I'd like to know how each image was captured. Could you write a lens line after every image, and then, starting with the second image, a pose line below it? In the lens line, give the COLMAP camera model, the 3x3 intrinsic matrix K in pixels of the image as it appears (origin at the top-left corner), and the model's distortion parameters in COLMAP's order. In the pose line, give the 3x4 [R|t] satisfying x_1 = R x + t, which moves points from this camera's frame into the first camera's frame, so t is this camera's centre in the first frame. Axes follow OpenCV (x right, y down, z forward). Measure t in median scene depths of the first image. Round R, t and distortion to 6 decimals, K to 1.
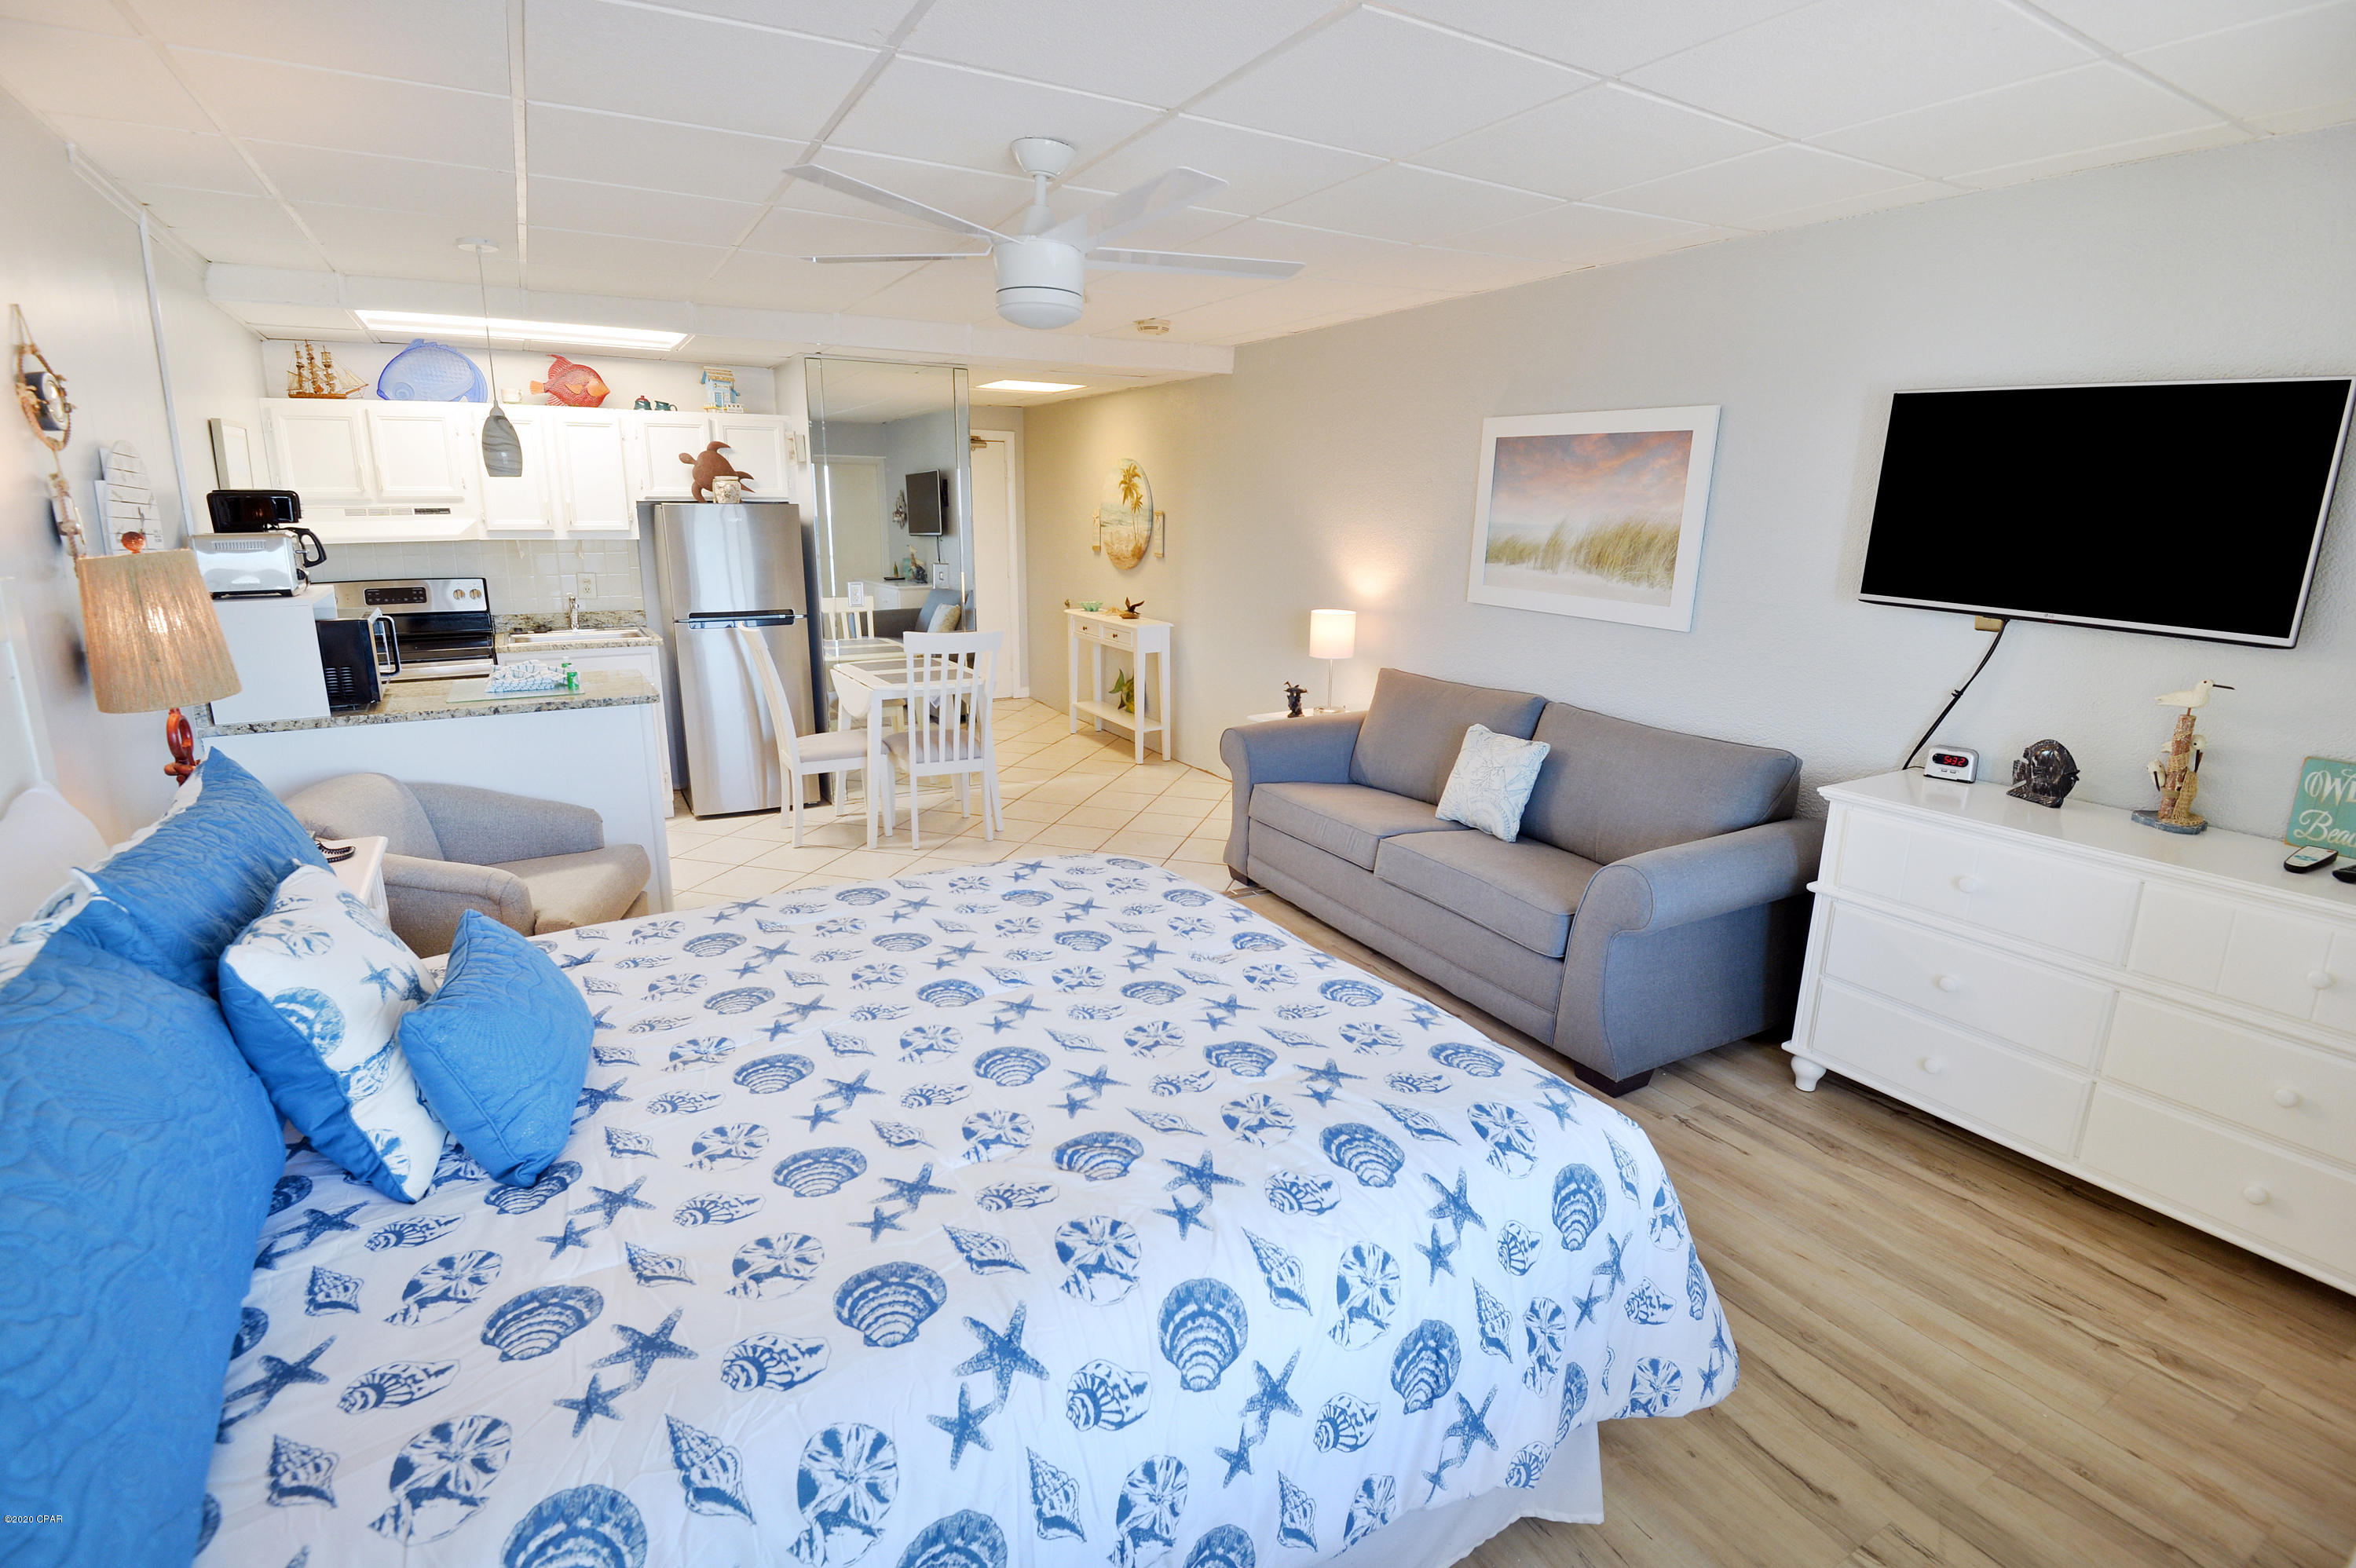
lens RADIAL K [[1090.0, 0, 1229.2], [0, 1090.0, 786.7], [0, 0, 1]] dist [-0.045013, -0.001147]
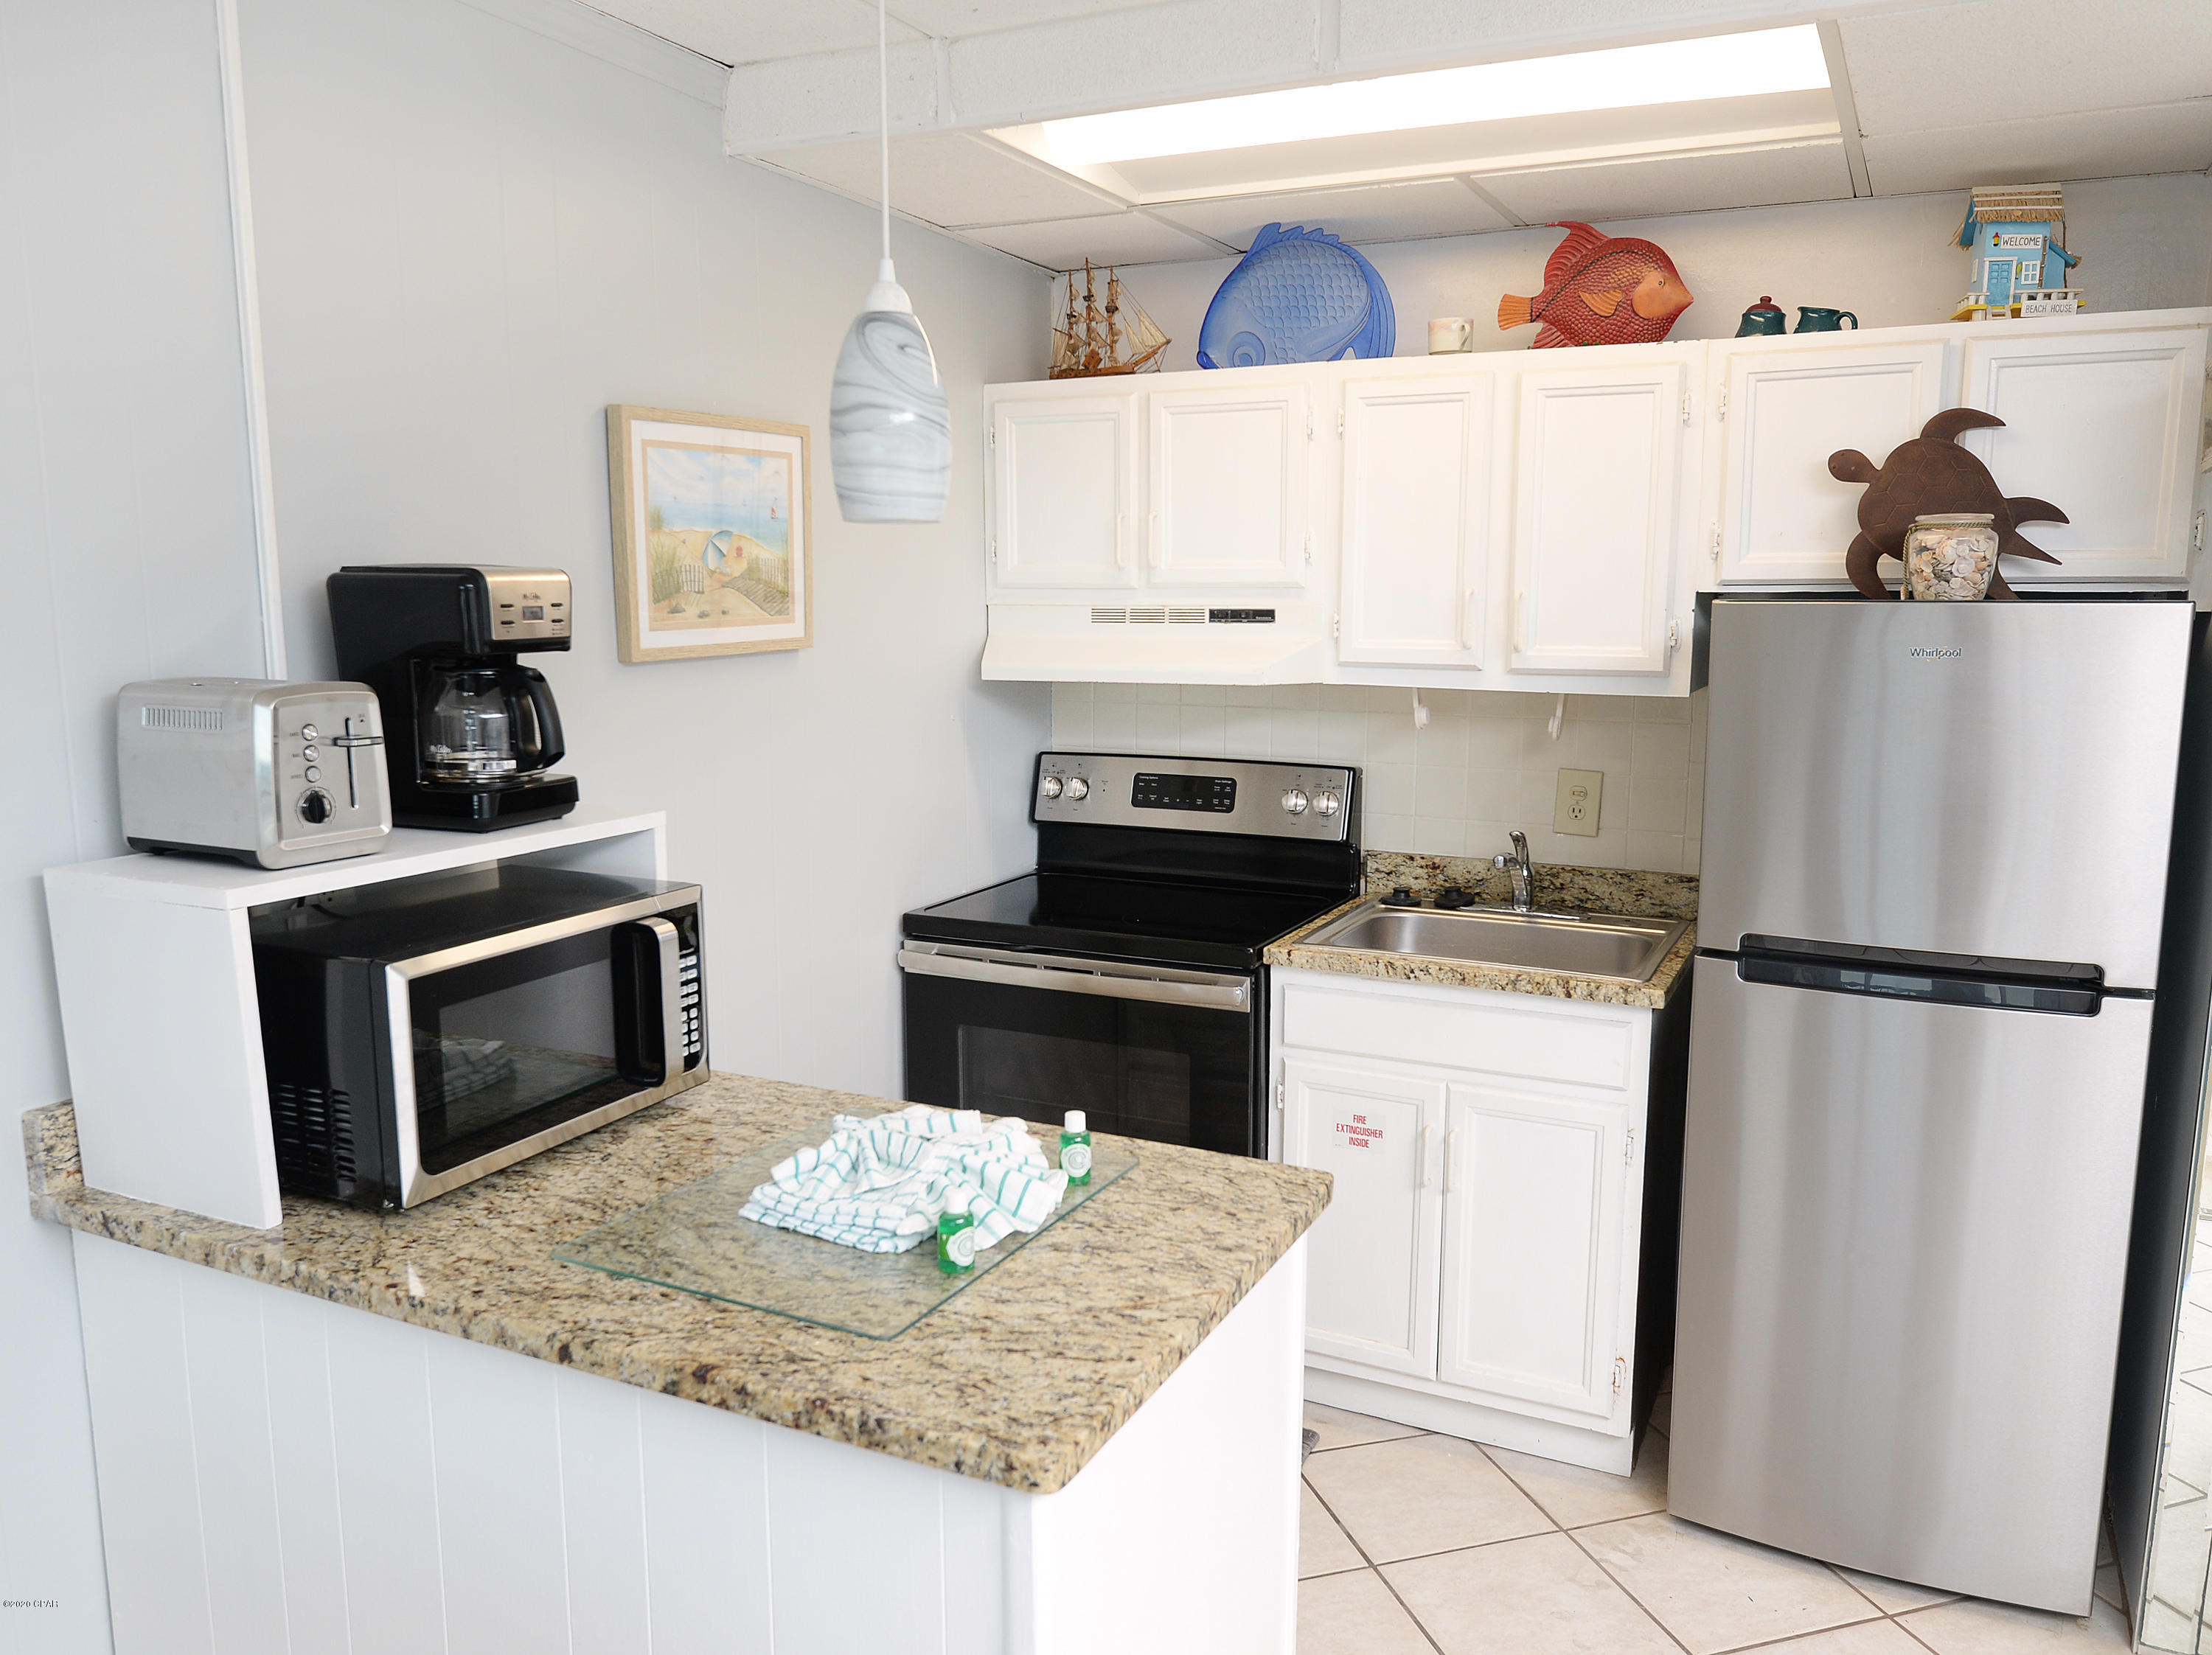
lens RADIAL K [[1615.6, 0, 1111.7], [0, 1615.6, 837.4], [0, 0, 1]] dist [-0.003740, 0.001495]
pose [[0.514969, 0.117233, -0.849154, -0.222420], [-0.199275, 0.979837, 0.014424, -0.185370], [0.833724, 0.161787, 0.527948, 0.675653]]
